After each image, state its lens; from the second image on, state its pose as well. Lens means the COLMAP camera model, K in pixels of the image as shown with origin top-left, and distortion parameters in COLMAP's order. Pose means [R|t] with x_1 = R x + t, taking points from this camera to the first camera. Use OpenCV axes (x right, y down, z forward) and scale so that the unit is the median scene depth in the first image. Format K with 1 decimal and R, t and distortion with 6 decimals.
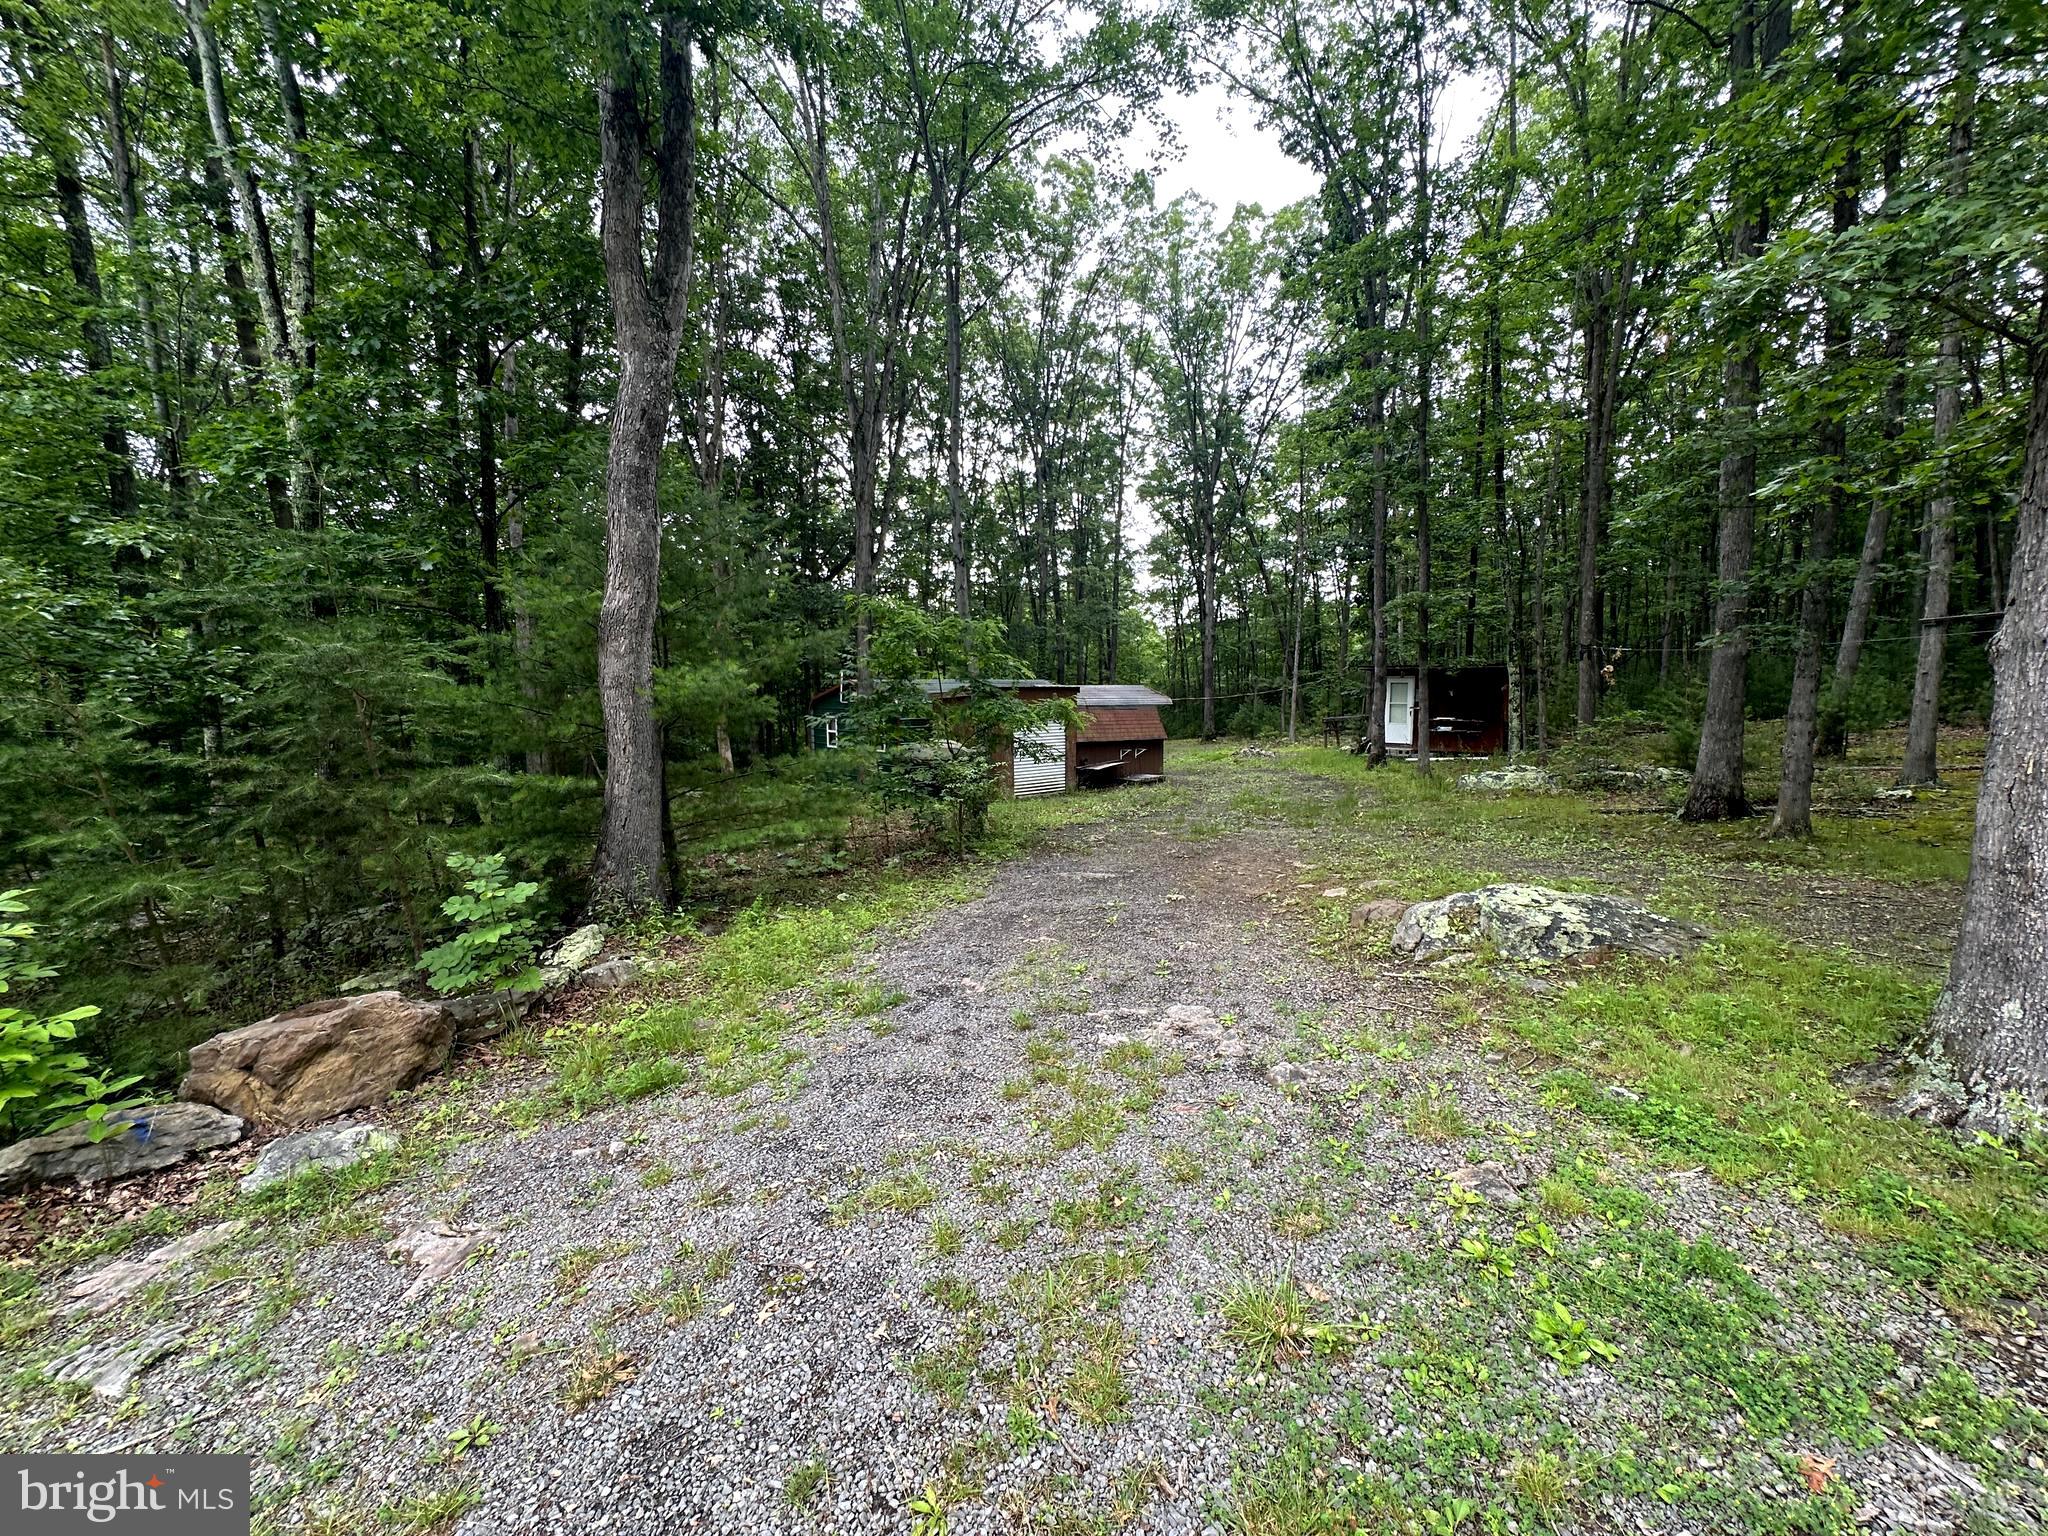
lens RADIAL K [[817.6, 0, 1024.0], [0, 817.6, 768.0], [0, 0, 1]] dist [-0.001882, -0.000332]
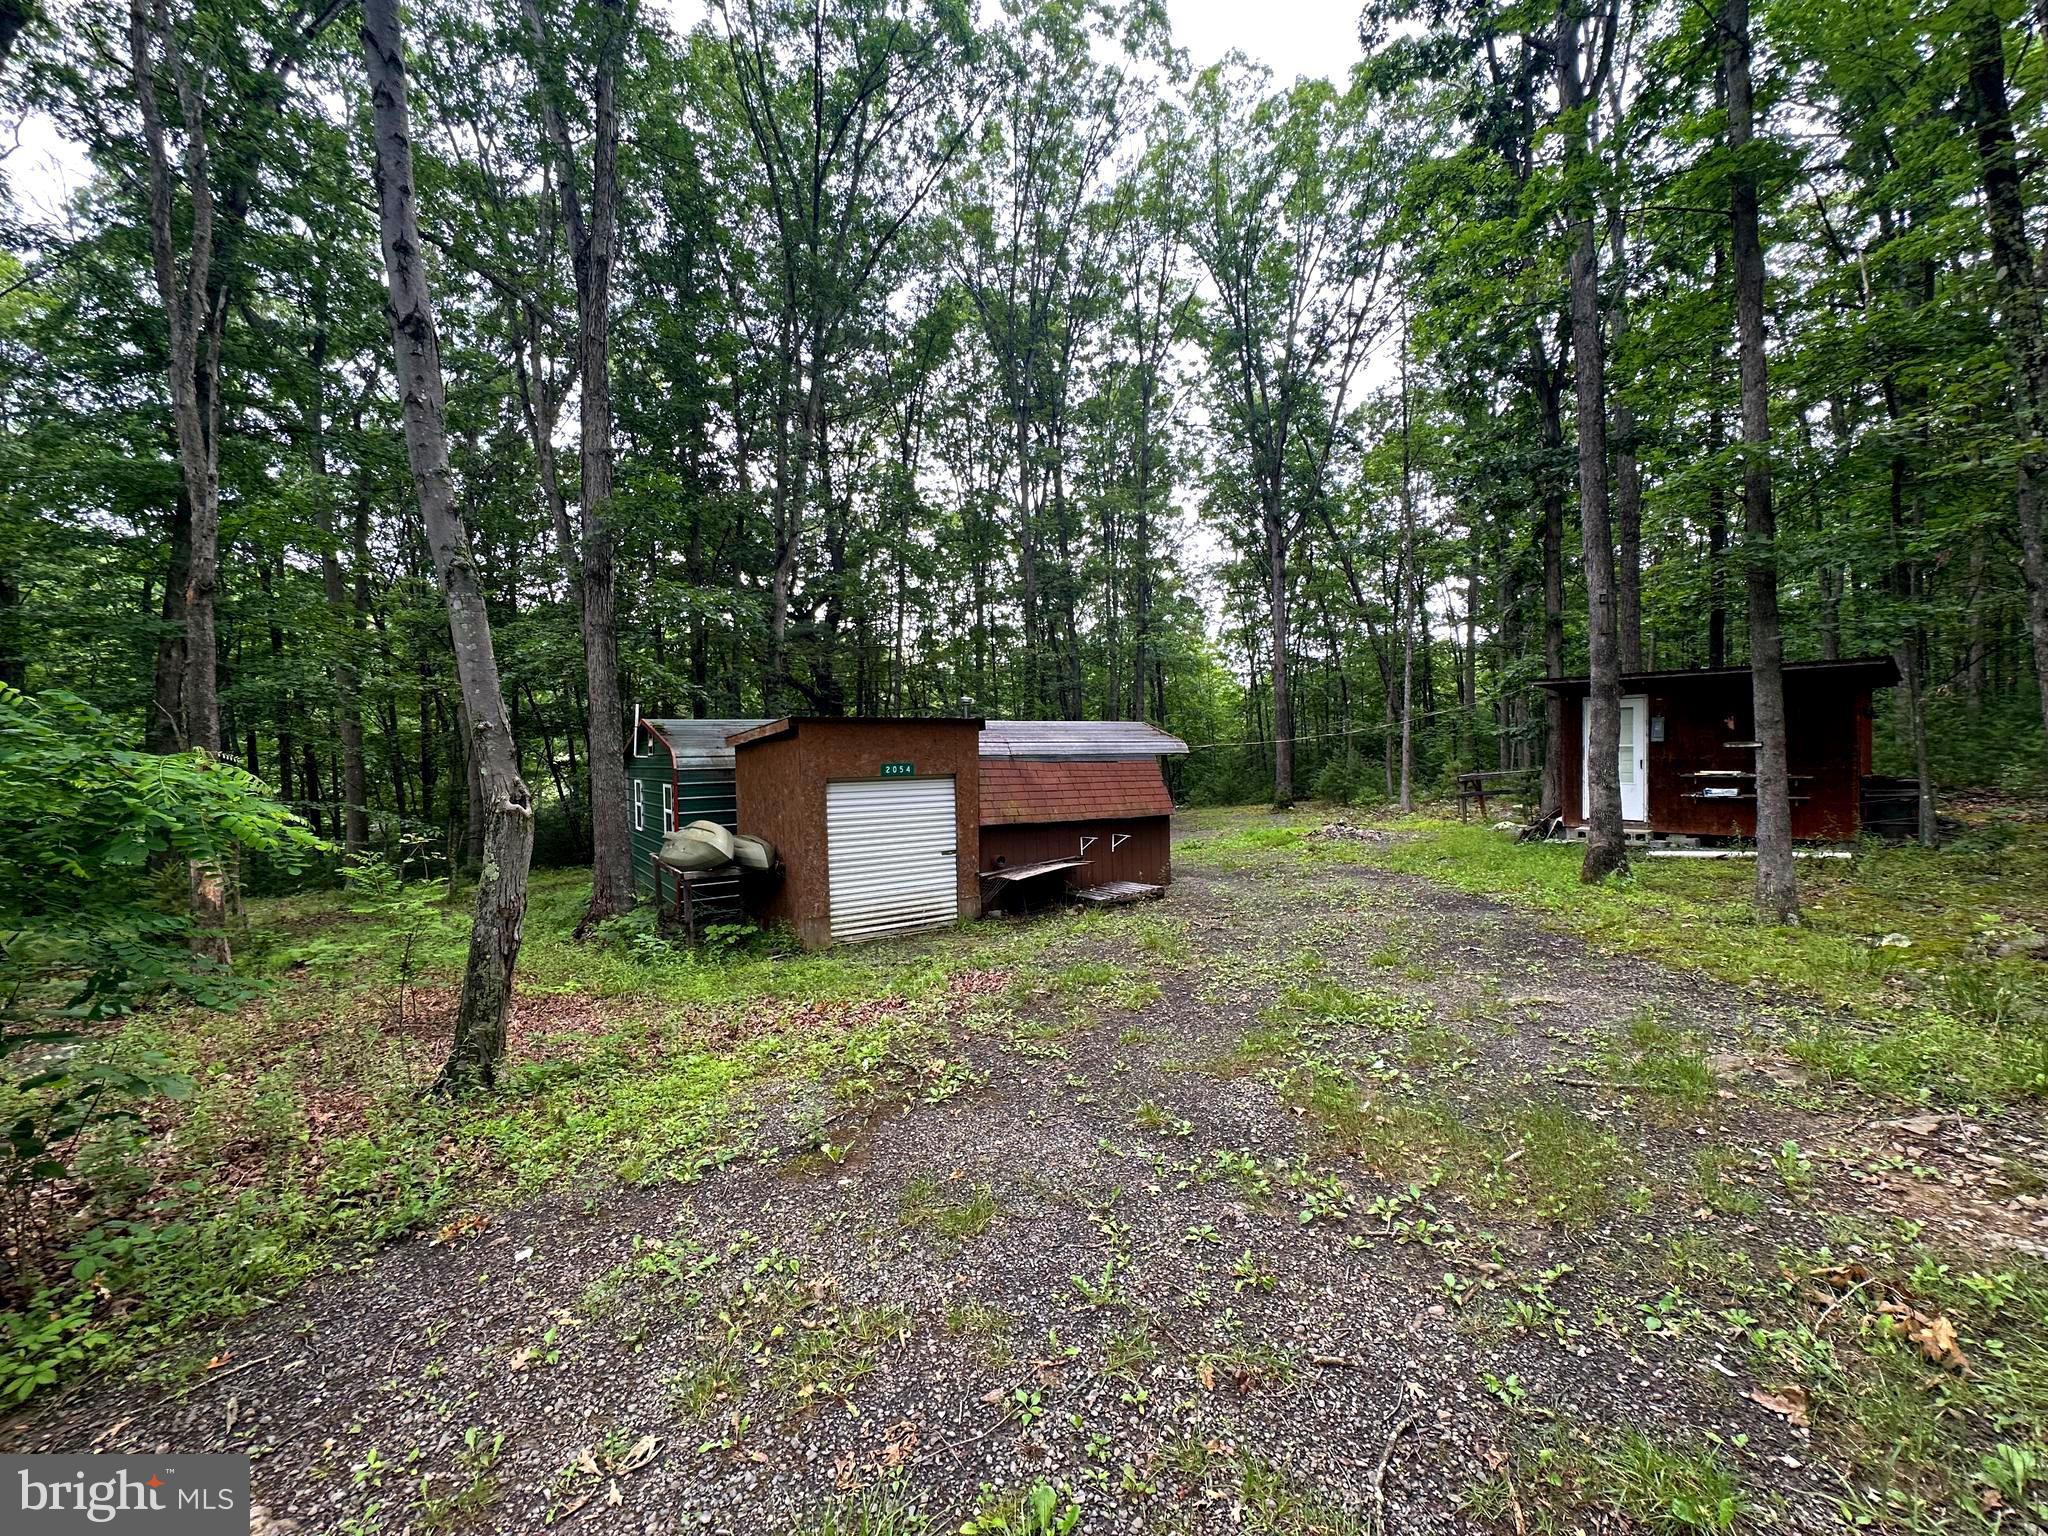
lens RADIAL K [[819.5, 0, 1024.0], [0, 819.5, 768.0], [0, 0, 1]] dist [0.011965, -0.000002]
pose [[0.994018, -0.012196, -0.108536, 0.091095], [0.003905, 0.997079, -0.076279, -0.017357], [0.109149, 0.075399, 0.991162, 0.296704]]
